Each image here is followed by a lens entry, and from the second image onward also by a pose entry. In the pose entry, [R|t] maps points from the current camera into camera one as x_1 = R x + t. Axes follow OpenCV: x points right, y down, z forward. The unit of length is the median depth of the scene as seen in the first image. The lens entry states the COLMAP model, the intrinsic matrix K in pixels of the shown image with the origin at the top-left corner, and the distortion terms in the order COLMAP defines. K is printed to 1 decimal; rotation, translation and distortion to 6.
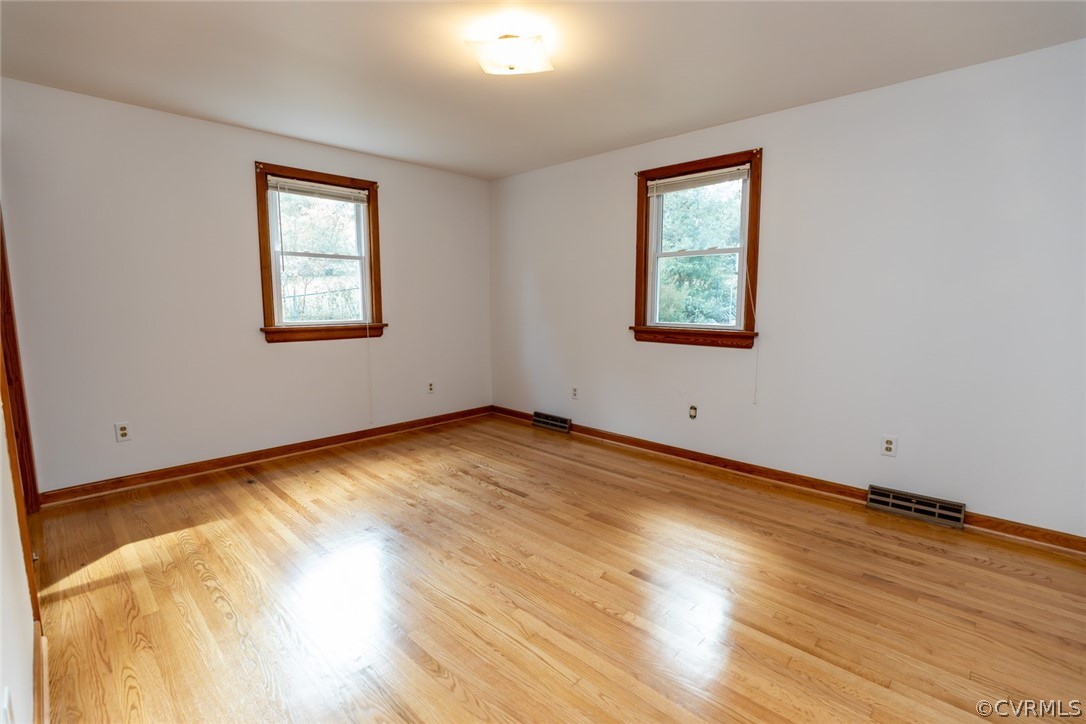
lens RADIAL K [[494.9, 0, 543.0], [0, 494.9, 367.0], [0, 0, 1]] dist [-0.031033, 0.001365]
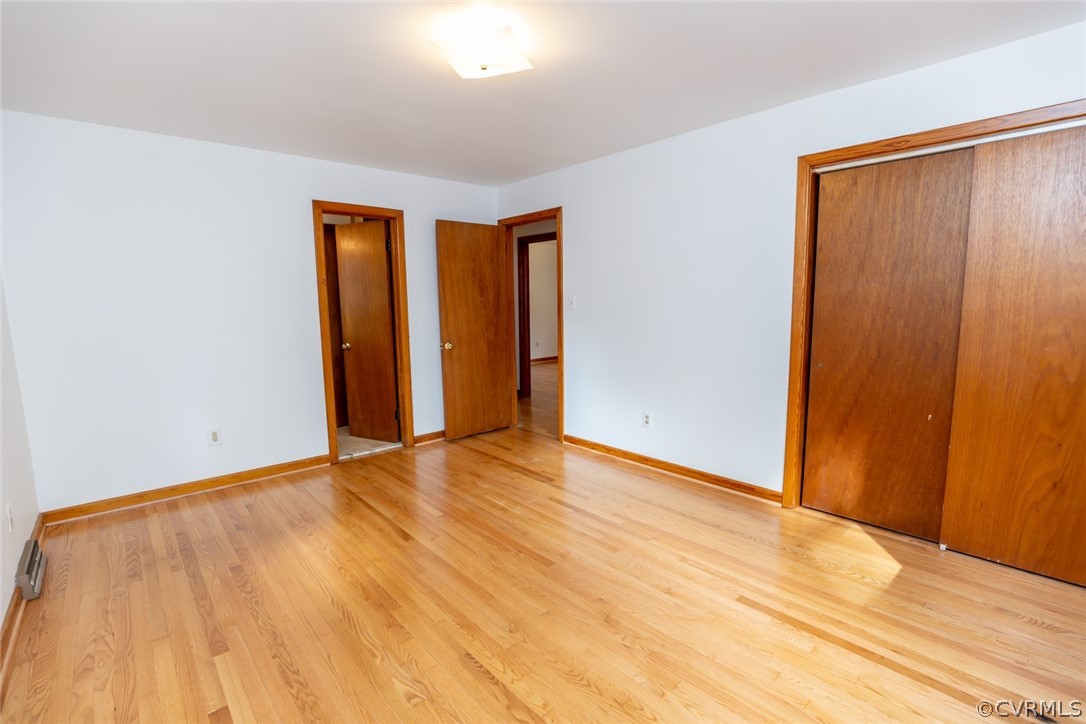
lens RADIAL K [[494.9, 0, 543.0], [0, 494.9, 367.0], [0, 0, 1]] dist [-0.031033, 0.001365]
pose [[-0.997249, 0.002556, 0.074078, -0.211610], [0.021849, 0.965136, 0.260835, -0.273179], [-0.070829, 0.261736, -0.962537, 1.786350]]
